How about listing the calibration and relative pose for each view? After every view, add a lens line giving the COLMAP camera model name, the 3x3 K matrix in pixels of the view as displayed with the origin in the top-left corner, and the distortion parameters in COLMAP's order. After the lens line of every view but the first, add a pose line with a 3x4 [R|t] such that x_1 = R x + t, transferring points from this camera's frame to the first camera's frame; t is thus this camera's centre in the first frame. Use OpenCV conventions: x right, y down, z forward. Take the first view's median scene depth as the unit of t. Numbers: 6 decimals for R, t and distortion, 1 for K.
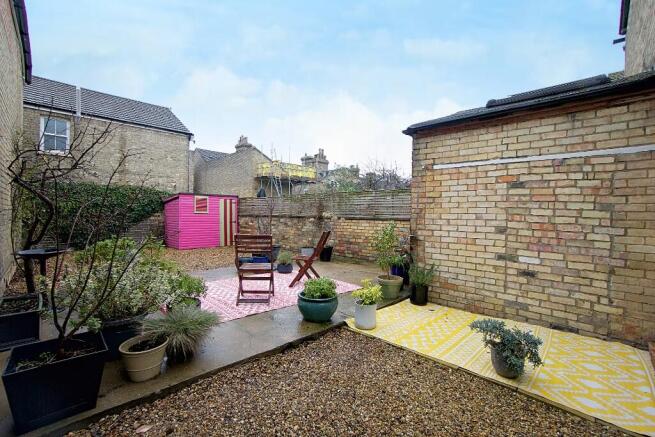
lens RADIAL K [[290.6, 0, 328.2], [0, 290.6, 219.8], [0, 0, 1]] dist [-0.055291, 0.017867]
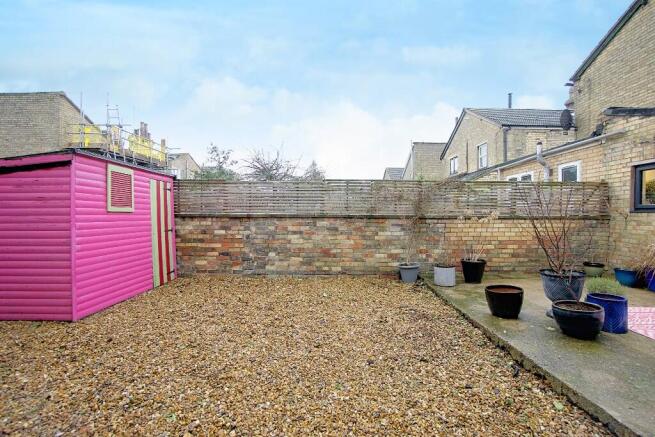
lens RADIAL K [[290.6, 0, 325.3], [0, 290.6, 216.0], [0, 0, 1]] dist [-0.055291, 0.017867]
pose [[0.730557, -0.011808, 0.682750, -0.485395], [0.019578, 0.999802, -0.003657, -0.009831], [-0.682572, 0.016038, 0.730643, 0.516611]]
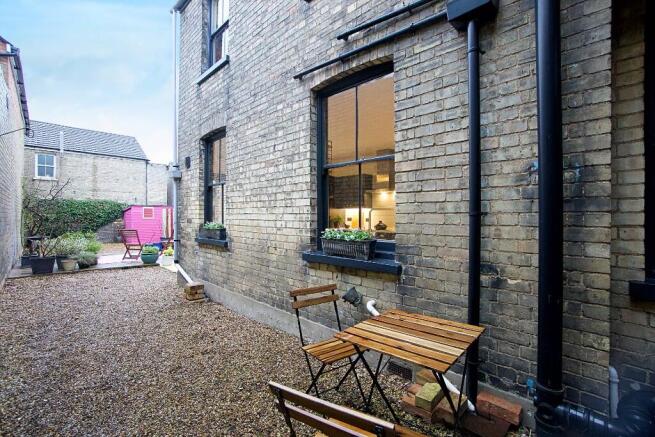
lens RADIAL K [[290.6, 0, 324.6], [0, 290.6, 218.5], [0, 0, 1]] dist [-0.055291, 0.017867]
pose [[0.999894, -0.012927, 0.006774, 0.423448], [0.013025, 0.999808, -0.014641, 0.007123], [-0.006583, 0.014728, 0.999870, -0.423164]]
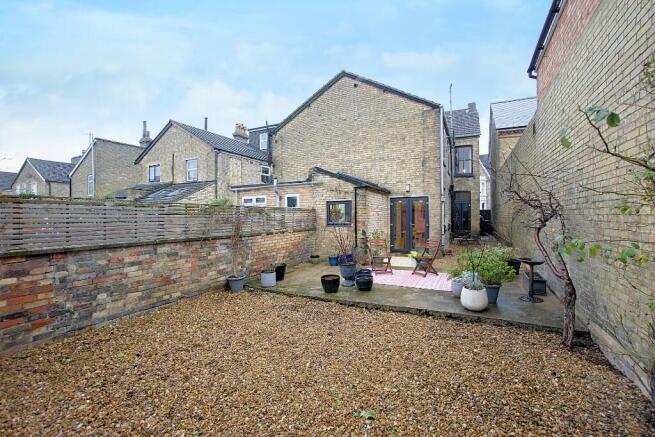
lens RADIAL K [[290.6, 0, 329.2], [0, 290.6, 215.5], [0, 0, 1]] dist [-0.055291, 0.017867]
pose [[-0.302557, -0.007806, 0.953099, -0.664536], [0.023200, 0.999610, 0.015551, -0.054983], [-0.952849, 0.026817, -0.302257, 0.773536]]
